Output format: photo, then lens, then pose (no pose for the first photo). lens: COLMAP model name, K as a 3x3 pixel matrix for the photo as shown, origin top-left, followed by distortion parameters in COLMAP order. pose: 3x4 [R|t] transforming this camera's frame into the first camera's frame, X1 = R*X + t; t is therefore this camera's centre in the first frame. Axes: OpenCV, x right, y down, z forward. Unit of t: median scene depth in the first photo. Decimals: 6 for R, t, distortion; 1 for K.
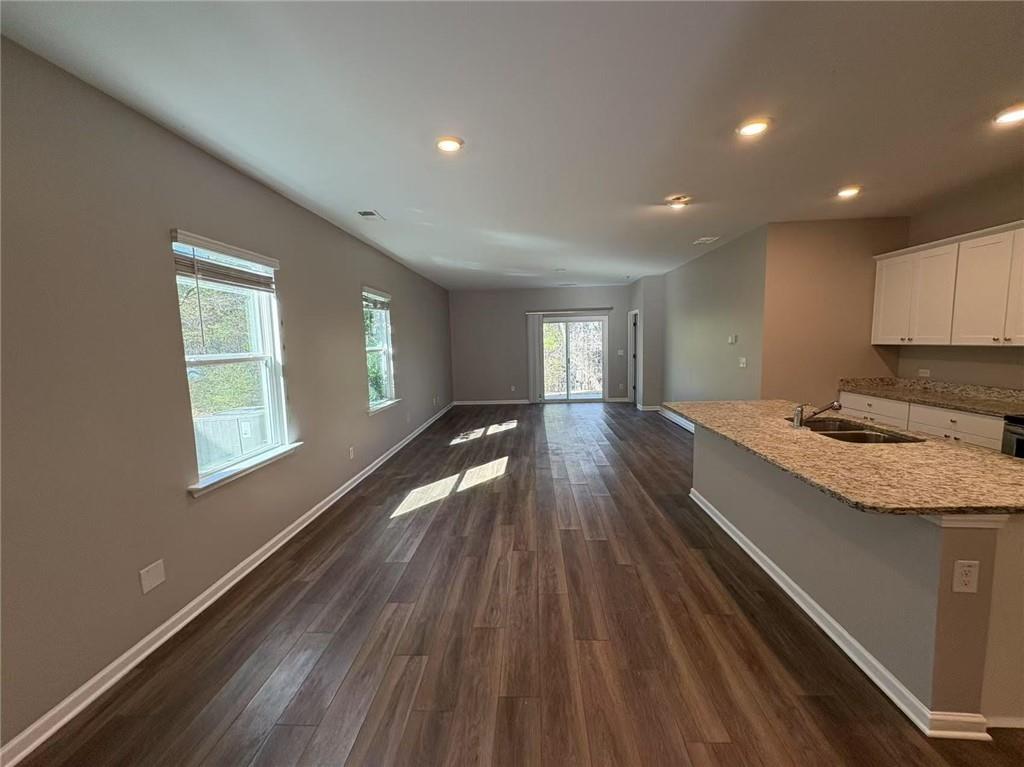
lens RADIAL K [[411.4, 0, 511.6], [0, 411.4, 381.6], [0, 0, 1]] dist [-0.001362, -0.000106]
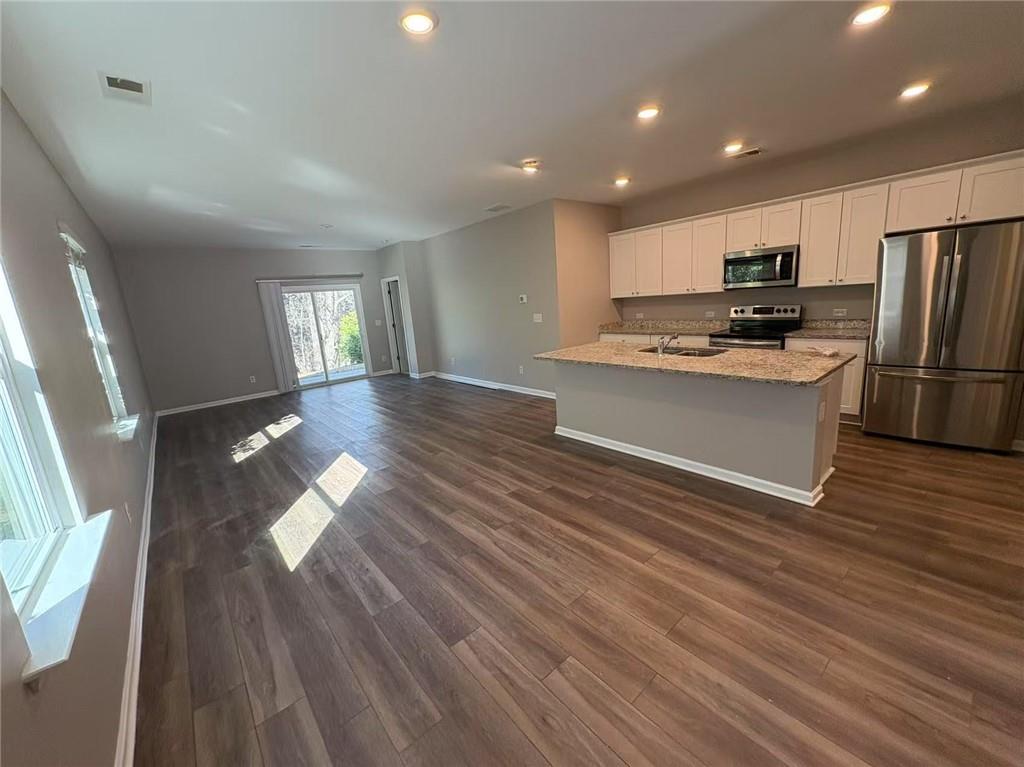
lens RADIAL K [[411.4, 0, 514.9], [0, 411.4, 382.1], [0, 0, 1]] dist [-0.001362, -0.000106]
pose [[0.723820, -0.167376, 0.669380, -0.396118], [0.124652, 0.985890, 0.111729, -0.007439], [-0.678635, 0.002568, 0.734471, 0.226014]]
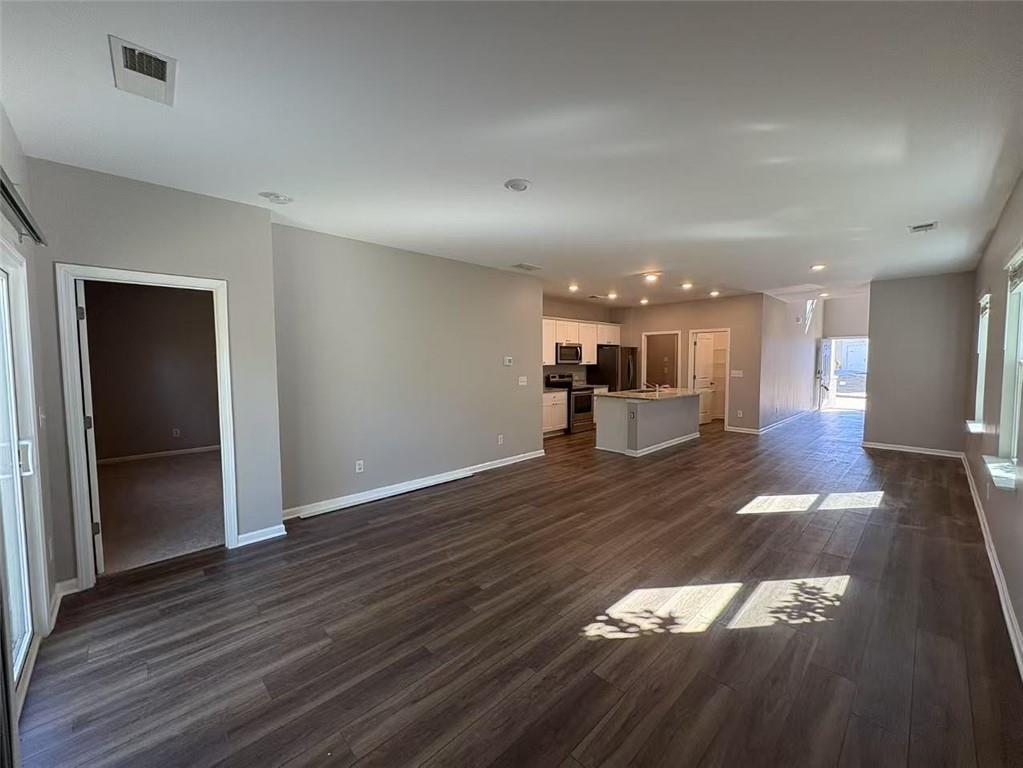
lens RADIAL K [[411.0, 0, 509.9], [0, 411.0, 384.2], [0, 0, 1]] dist [-0.001362, -0.000106]
pose [[-0.734888, -0.009139, 0.678127, -0.279318], [0.095210, 0.988616, 0.116503, -0.229750], [-0.671472, 0.150181, -0.725652, 2.412379]]
